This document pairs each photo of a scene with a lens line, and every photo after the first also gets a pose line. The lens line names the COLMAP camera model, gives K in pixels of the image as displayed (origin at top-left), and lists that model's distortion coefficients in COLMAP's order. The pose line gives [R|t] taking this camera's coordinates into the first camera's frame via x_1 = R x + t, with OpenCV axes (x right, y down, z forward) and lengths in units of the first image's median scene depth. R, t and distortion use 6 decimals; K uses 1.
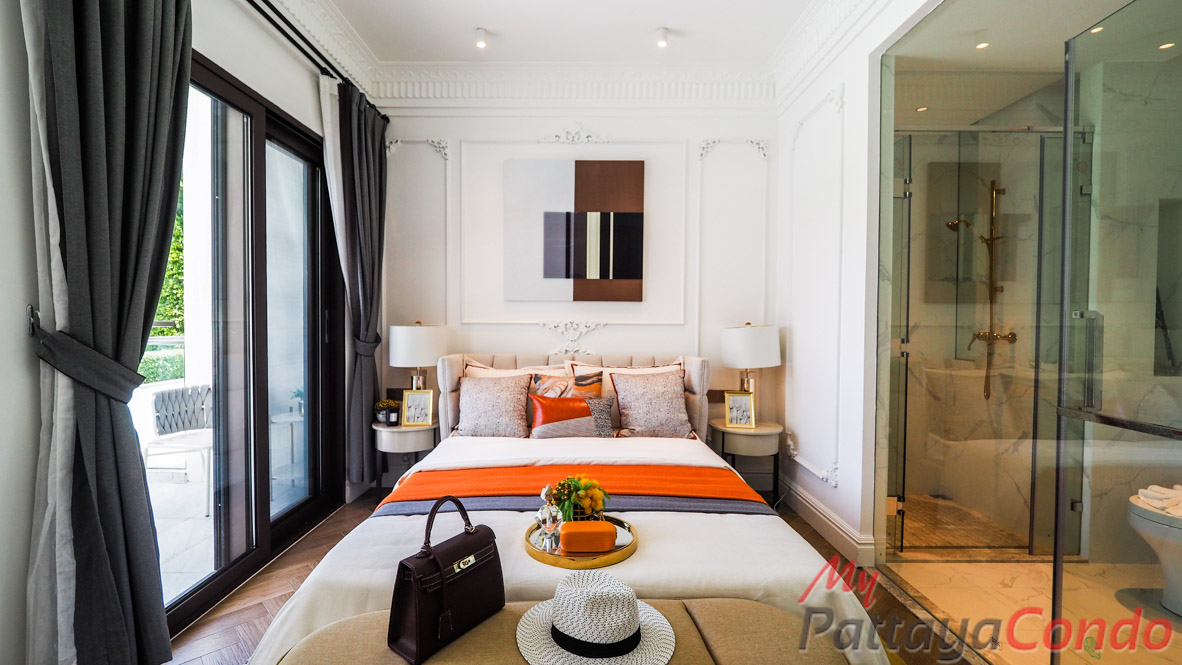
lens RADIAL K [[506.7, 0, 566.2], [0, 506.7, 328.3], [0, 0, 1]] dist [0.003390, 0.000188]
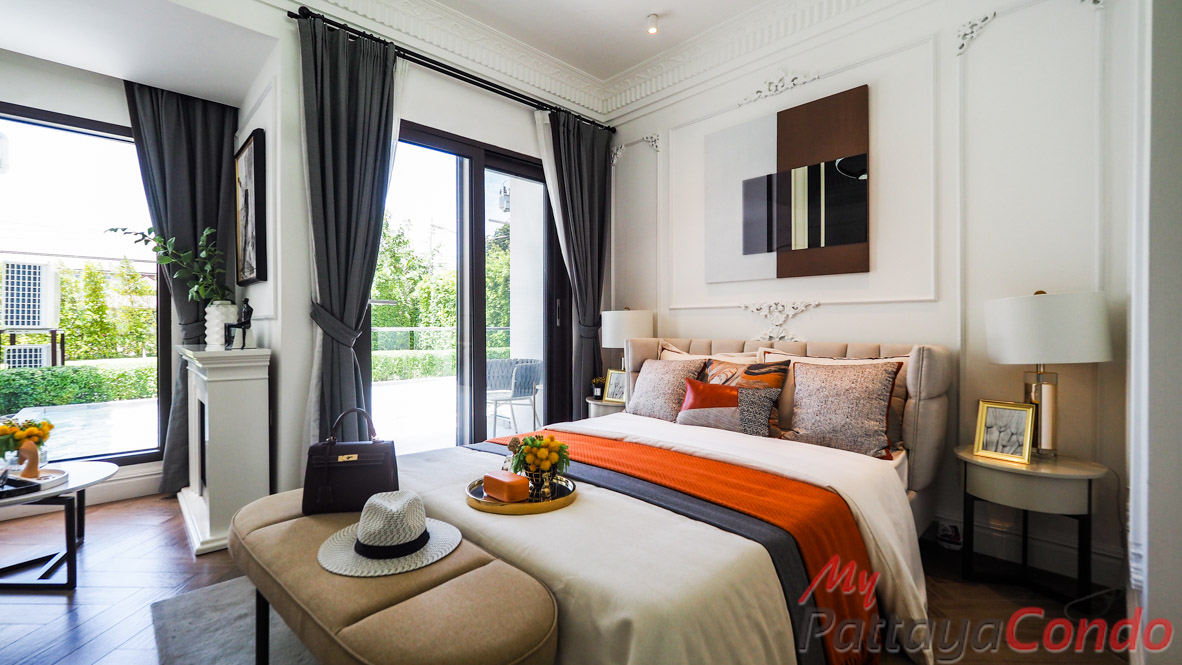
lens RADIAL K [[506.7, 0, 583.5], [0, 506.7, 329.6], [0, 0, 1]] dist [0.003390, 0.000188]
pose [[0.683431, -0.002285, -0.730011, 0.481373], [-0.011213, 0.999844, -0.013627, 0.055409], [0.729929, 0.017499, 0.683299, 0.217104]]
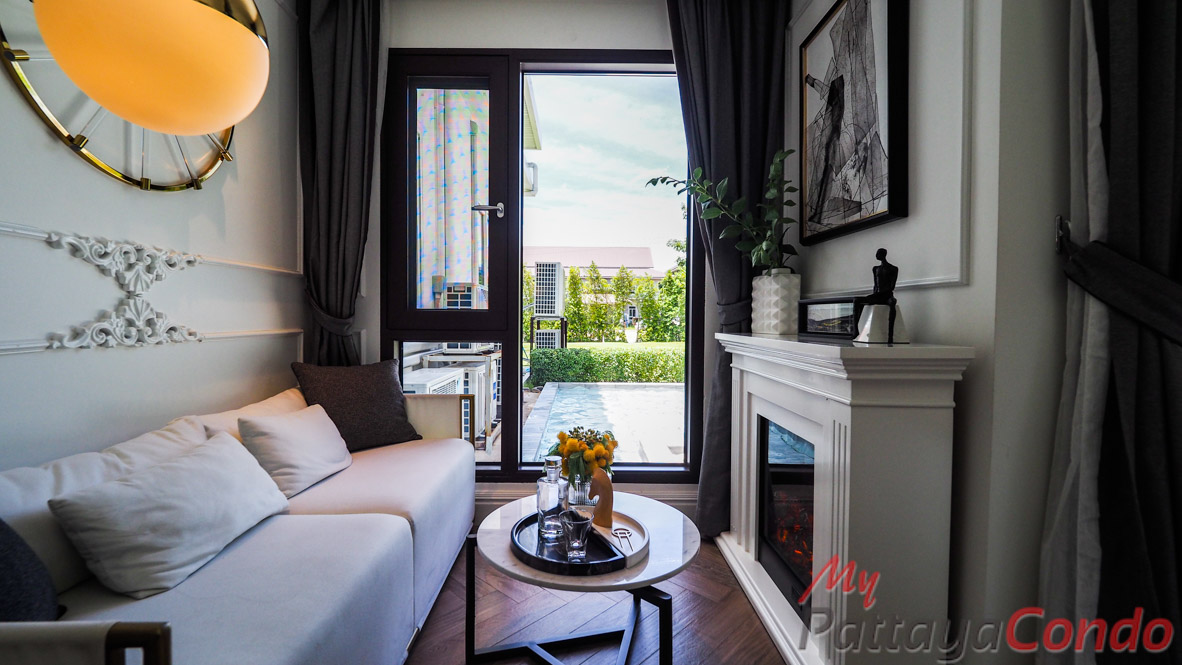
lens RADIAL K [[506.7, 0, 594.4], [0, 506.7, 330.0], [0, 0, 1]] dist [0.003390, 0.000188]
pose [[0.037150, 0.016671, -0.999171, -0.122761], [-0.030780, 0.999406, 0.015530, 0.072471], [0.998836, 0.030177, 0.037641, 0.106328]]
